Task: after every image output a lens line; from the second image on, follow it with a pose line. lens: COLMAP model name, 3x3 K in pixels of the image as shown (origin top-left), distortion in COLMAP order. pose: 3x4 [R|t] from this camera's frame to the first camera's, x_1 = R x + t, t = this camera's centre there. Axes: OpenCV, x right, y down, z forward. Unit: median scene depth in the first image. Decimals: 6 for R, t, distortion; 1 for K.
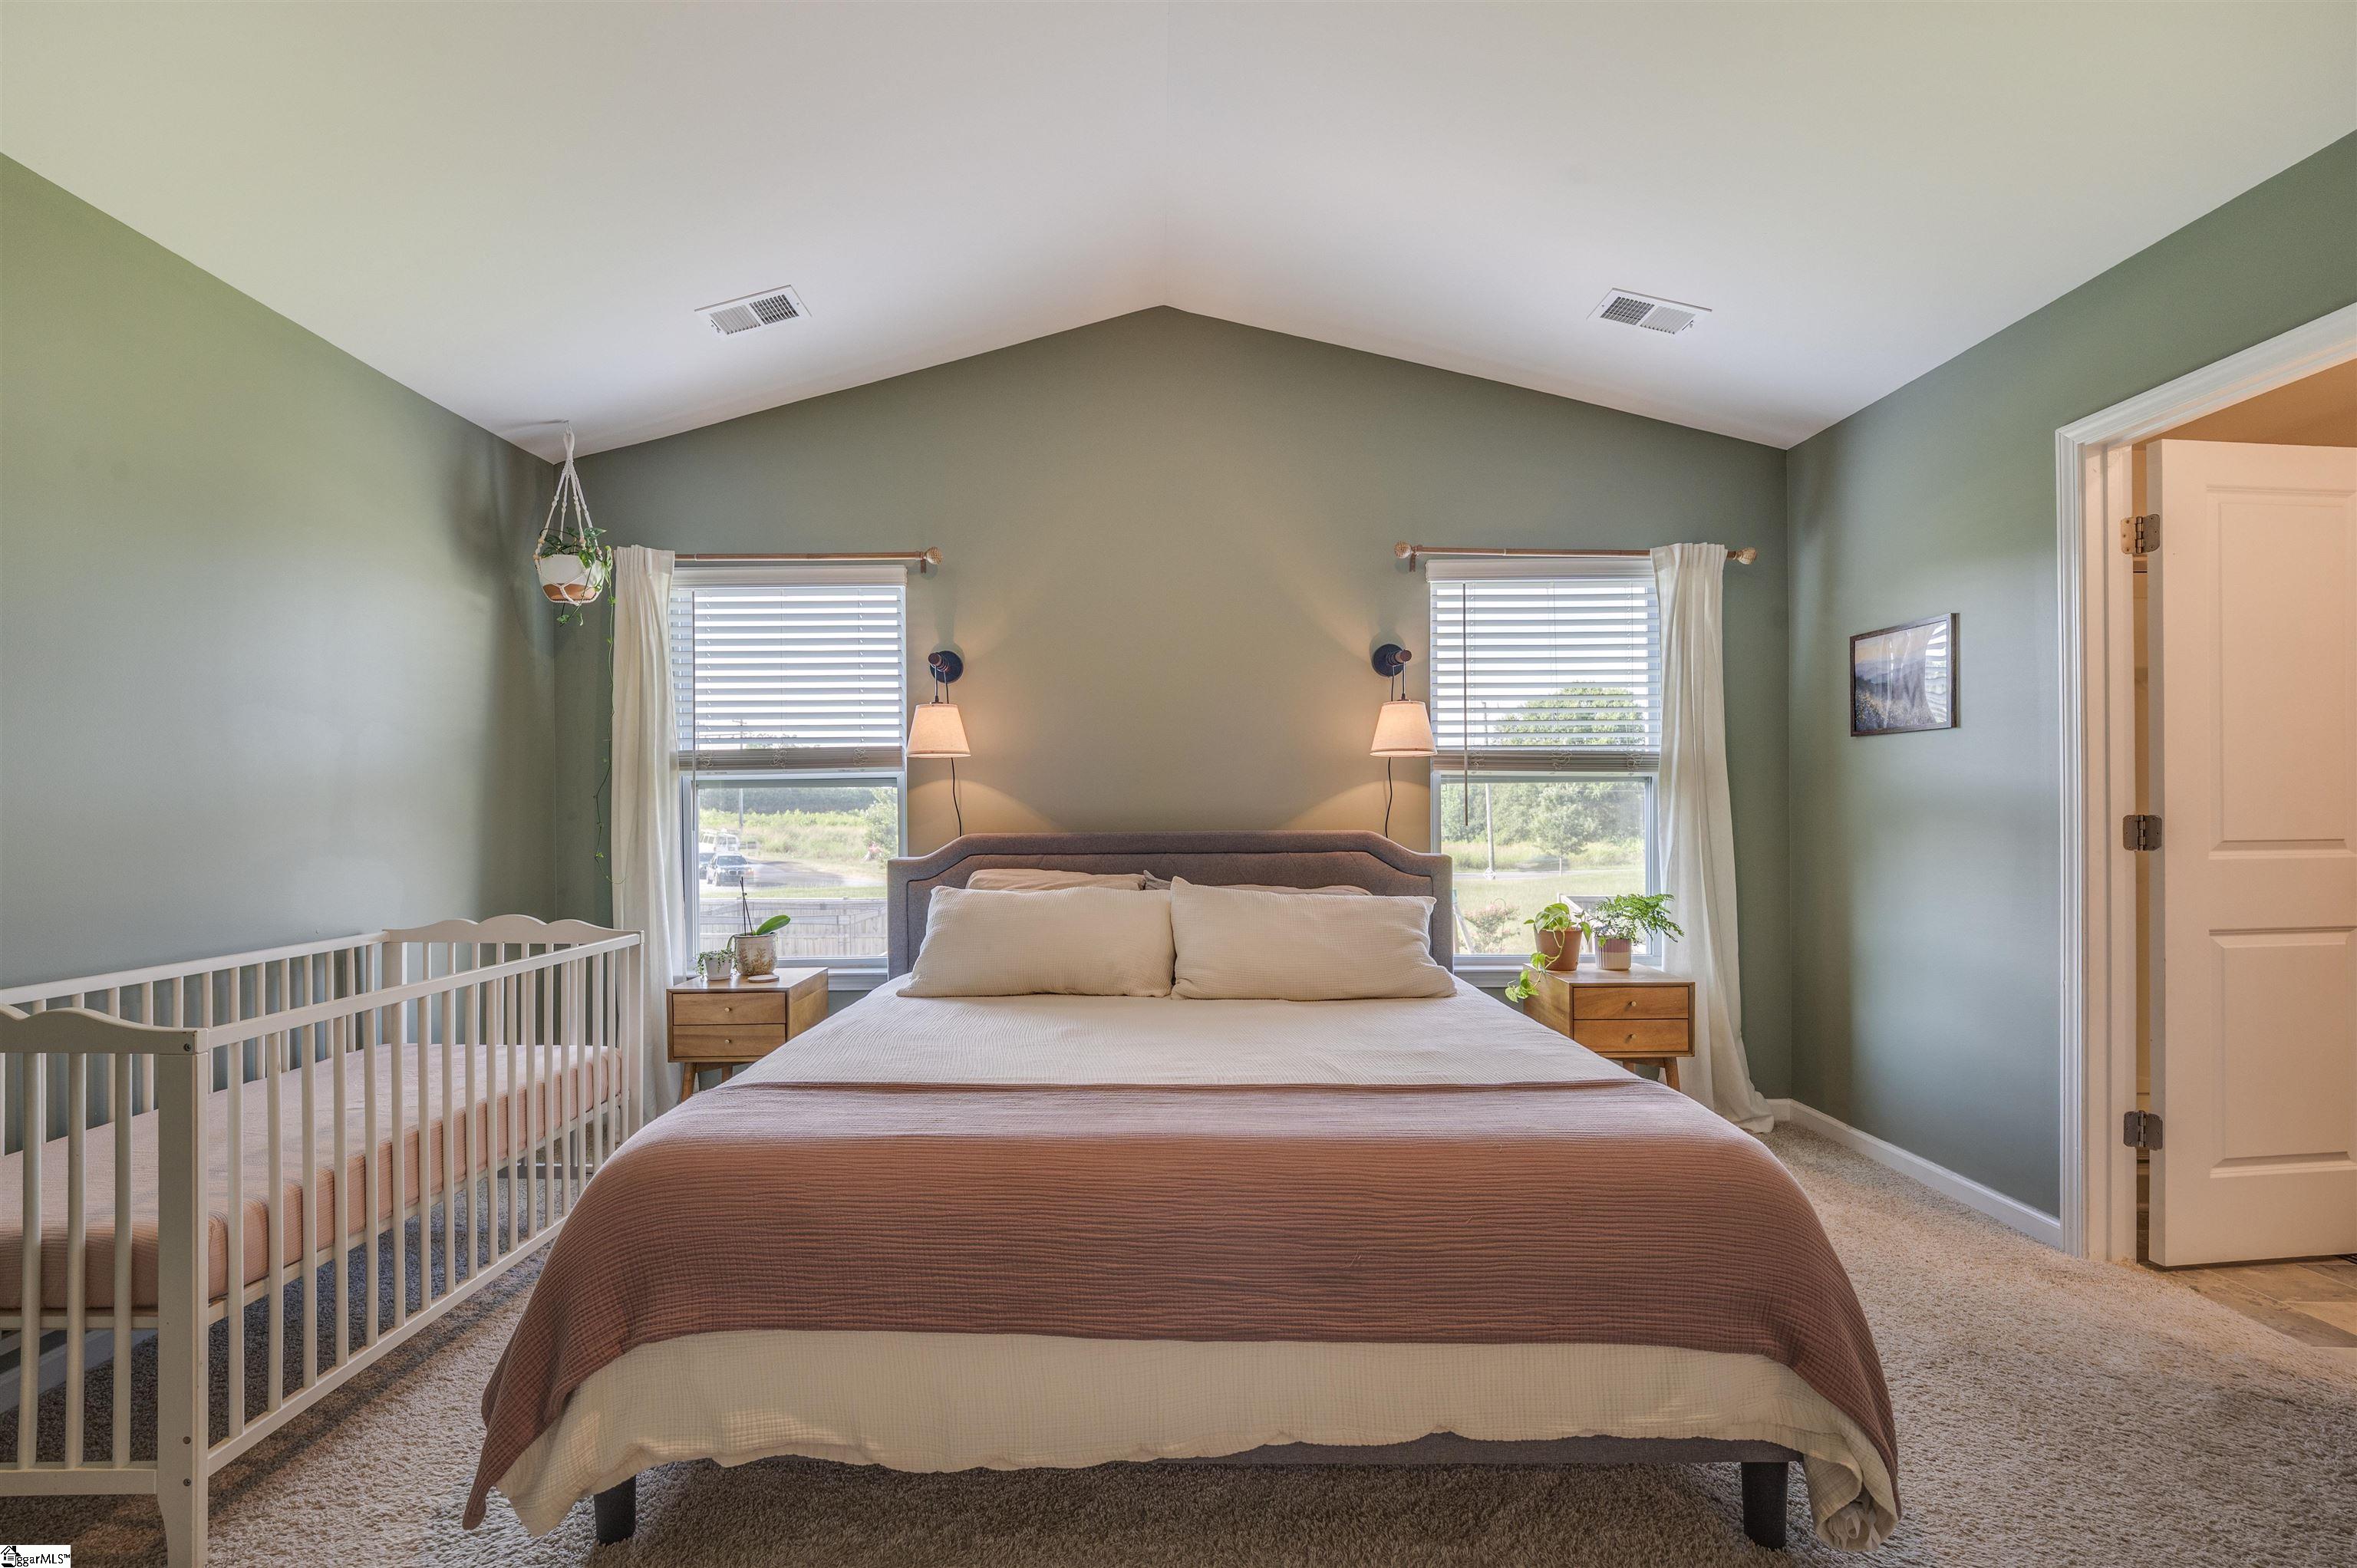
lens RADIAL K [[997.2, 0, 1122.4], [0, 997.2, 822.6], [0, 0, 1]] dist [0.001451, -0.003448]
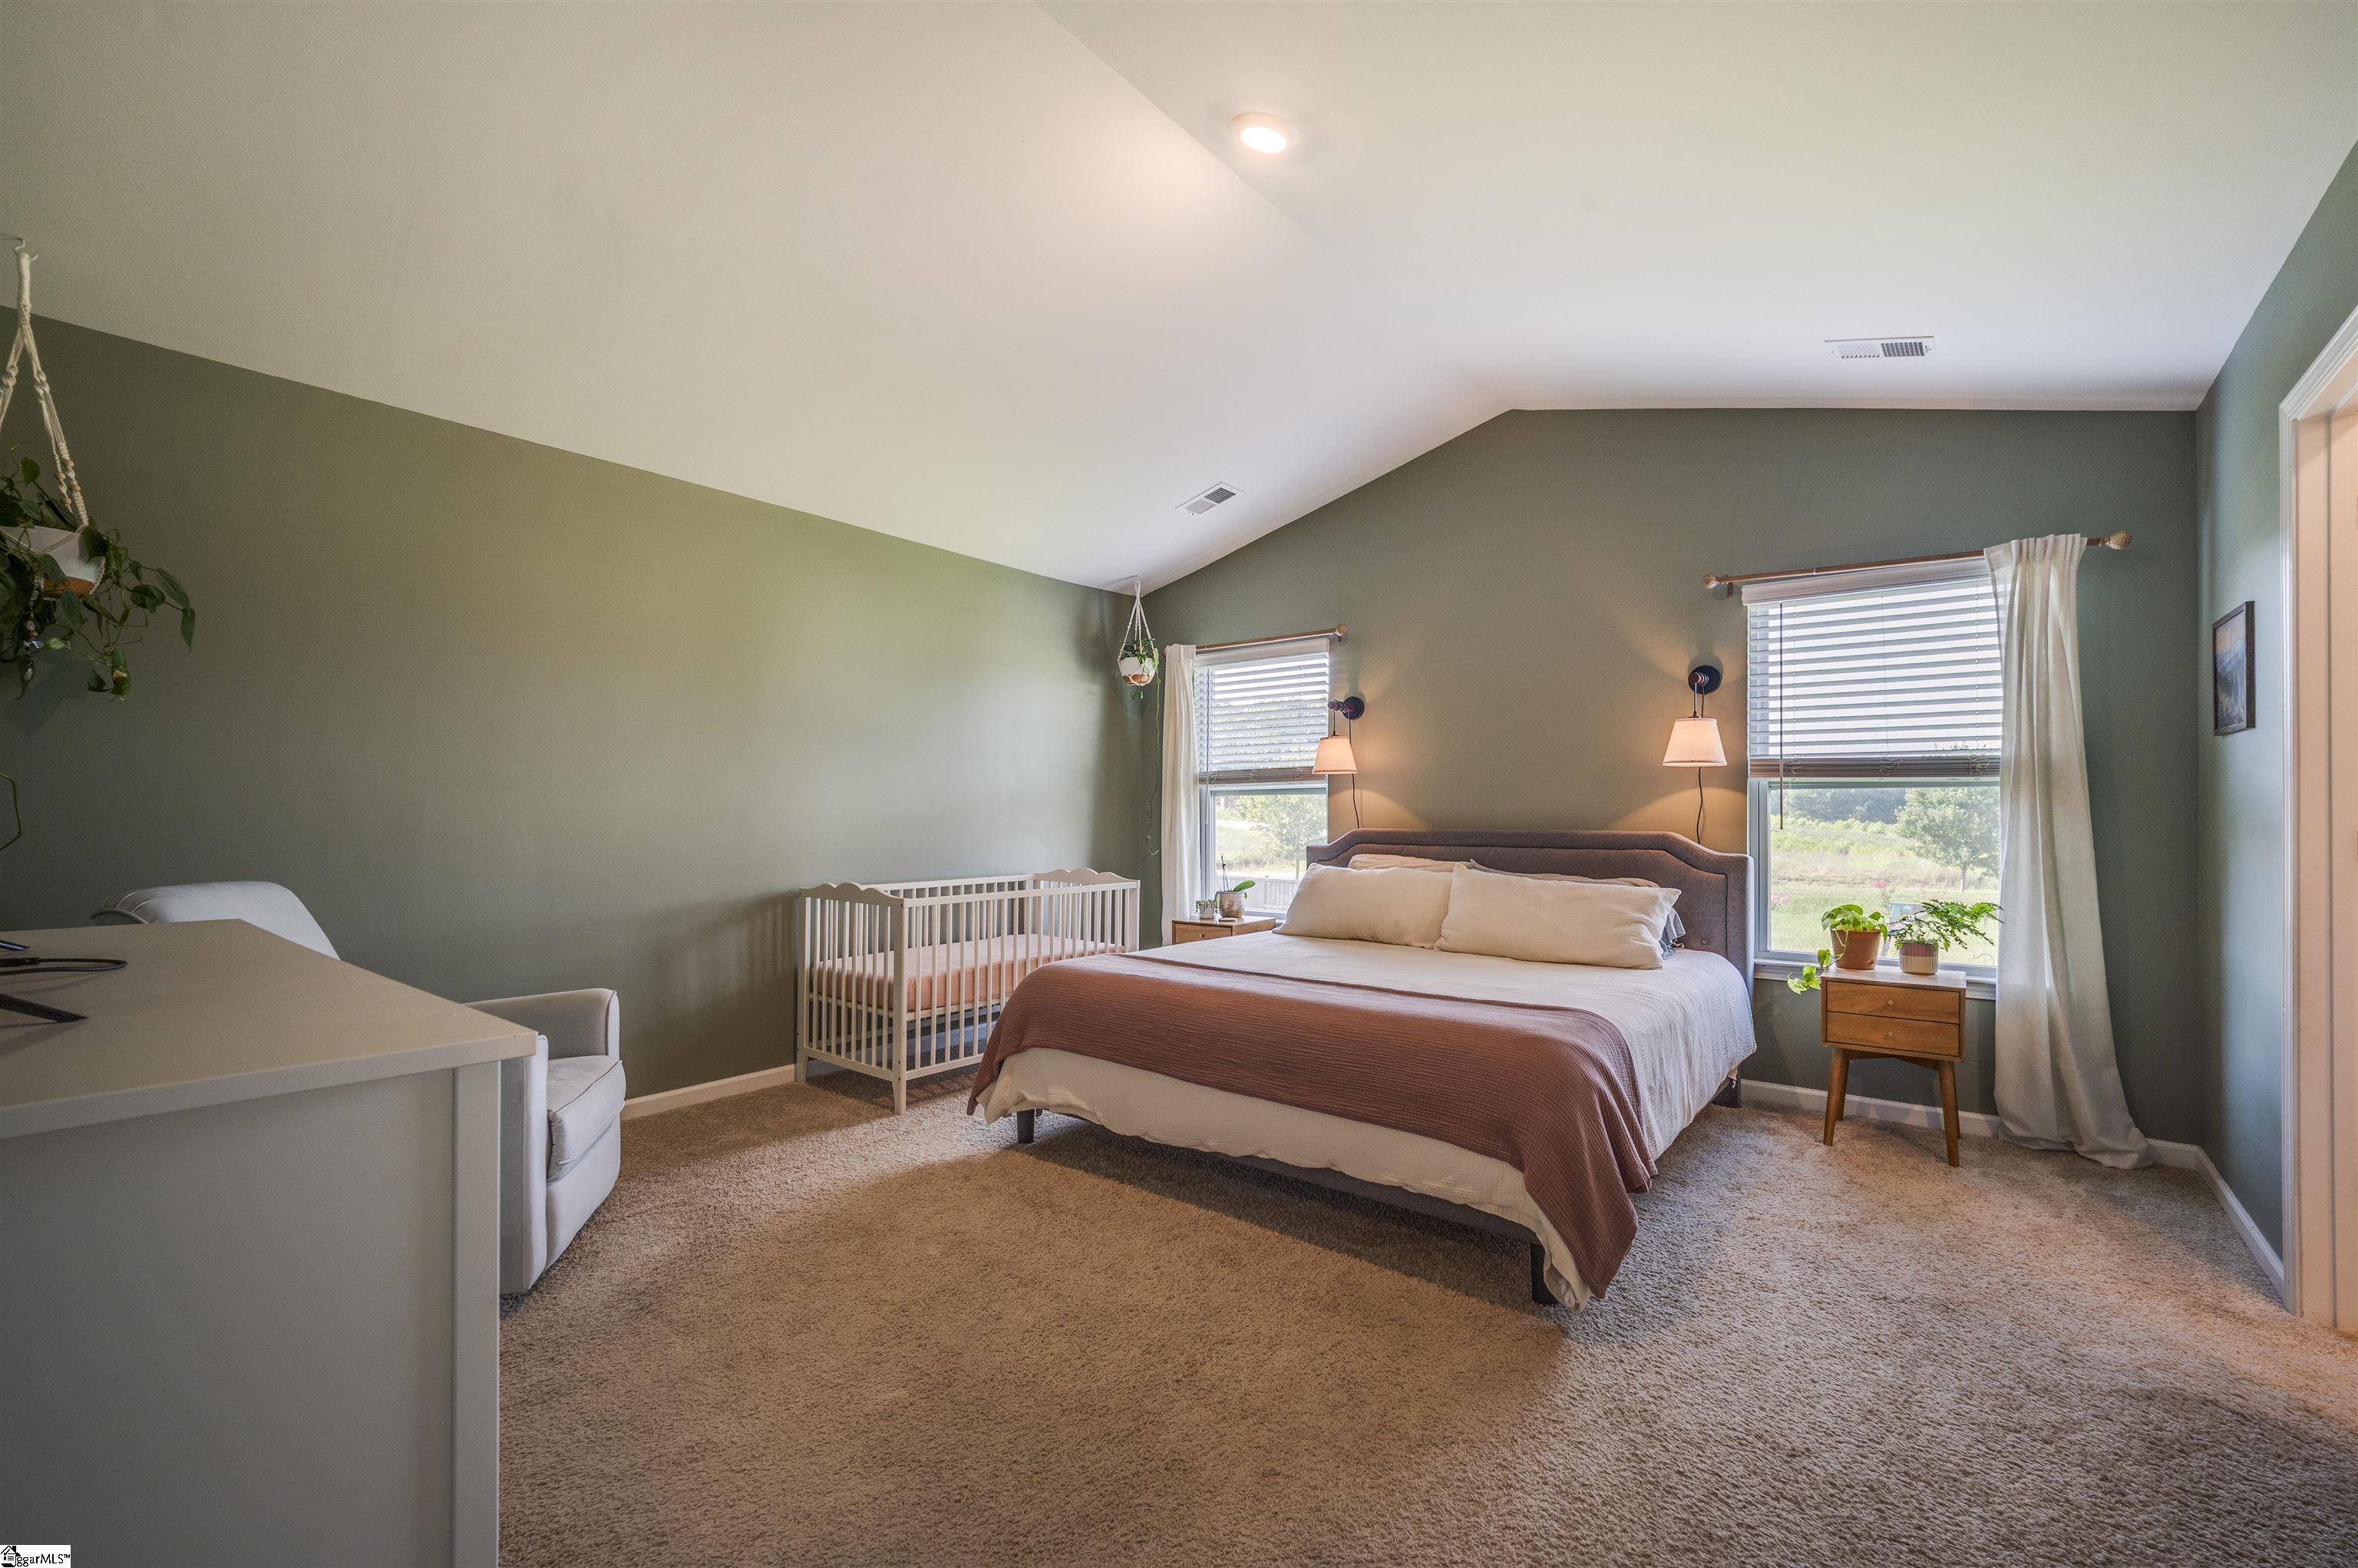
lens RADIAL K [[997.7, 0, 1190.9], [0, 997.7, 798.5], [0, 0, 1]] dist [0.001451, -0.003448]
pose [[0.792205, -0.002060, -0.610252, 0.515827], [-0.010189, 0.999810, -0.016603, -0.005400], [0.610170, 0.019371, 0.792034, -0.244594]]
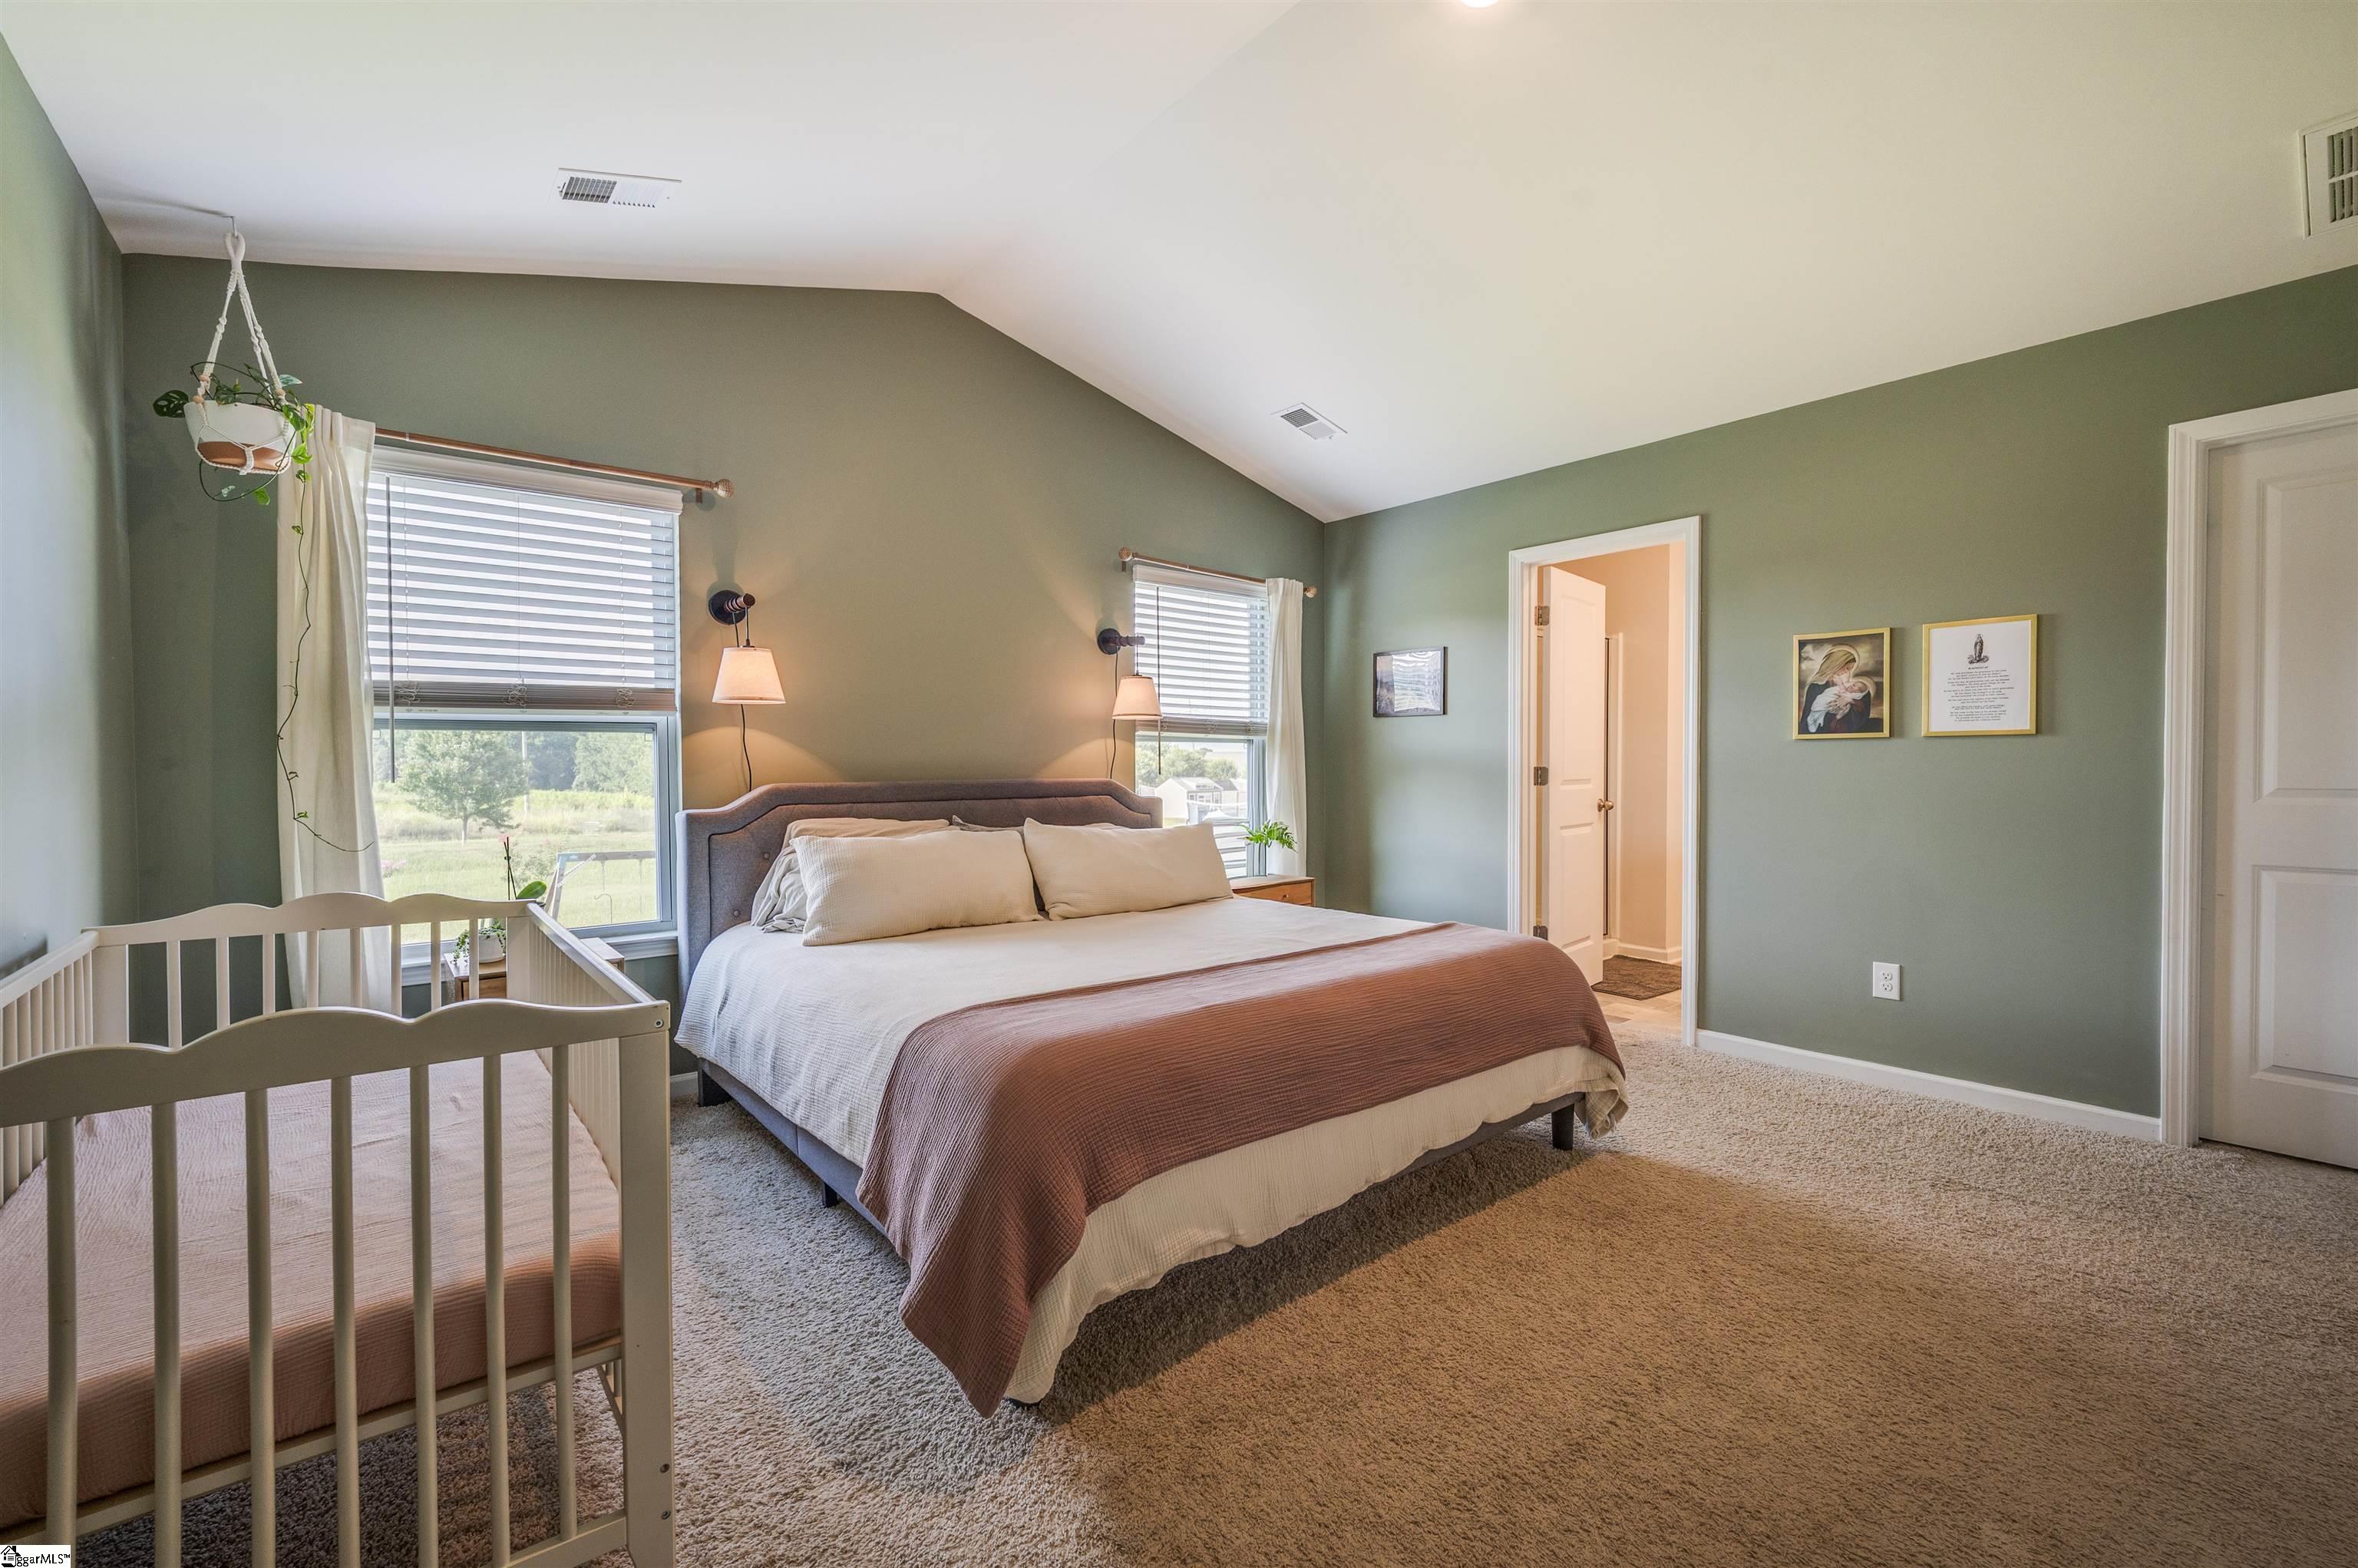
lens RADIAL K [[997.7, 0, 1150.8], [0, 997.7, 781.4], [0, 0, 1]] dist [0.001451, -0.003448]
pose [[0.768088, -0.006817, 0.640308, -0.508111], [0.002915, 0.999970, 0.007149, 0.002886], [-0.640338, -0.003625, 0.768085, 0.018891]]
